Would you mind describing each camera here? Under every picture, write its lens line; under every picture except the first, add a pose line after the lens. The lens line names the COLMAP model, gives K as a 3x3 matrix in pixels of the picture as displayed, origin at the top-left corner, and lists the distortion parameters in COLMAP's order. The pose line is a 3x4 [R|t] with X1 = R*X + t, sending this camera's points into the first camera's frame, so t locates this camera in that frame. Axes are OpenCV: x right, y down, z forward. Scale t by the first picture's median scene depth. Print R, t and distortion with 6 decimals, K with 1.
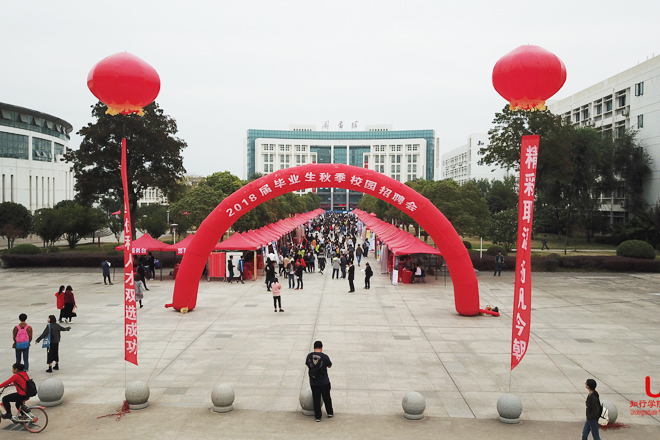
lens RADIAL K [[606.9, 0, 315.6], [0, 606.9, 219.7], [0, 0, 1]] dist [0.015578, 0.004254]
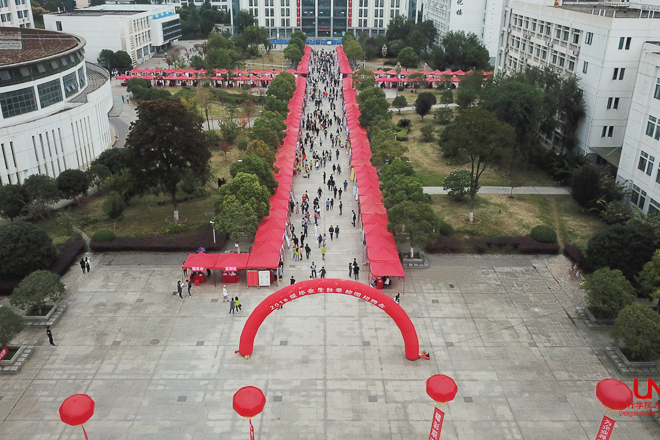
lens RADIAL K [[588.8, 0, 306.9], [0, 588.8, 219.1], [0, 0, 1]] dist [0.004171, -0.005507]
pose [[0.999771, -0.017101, 0.012830, -0.008043], [0.011209, 0.930326, 0.366562, -0.106077], [-0.018205, -0.366334, 0.930305, -0.052273]]
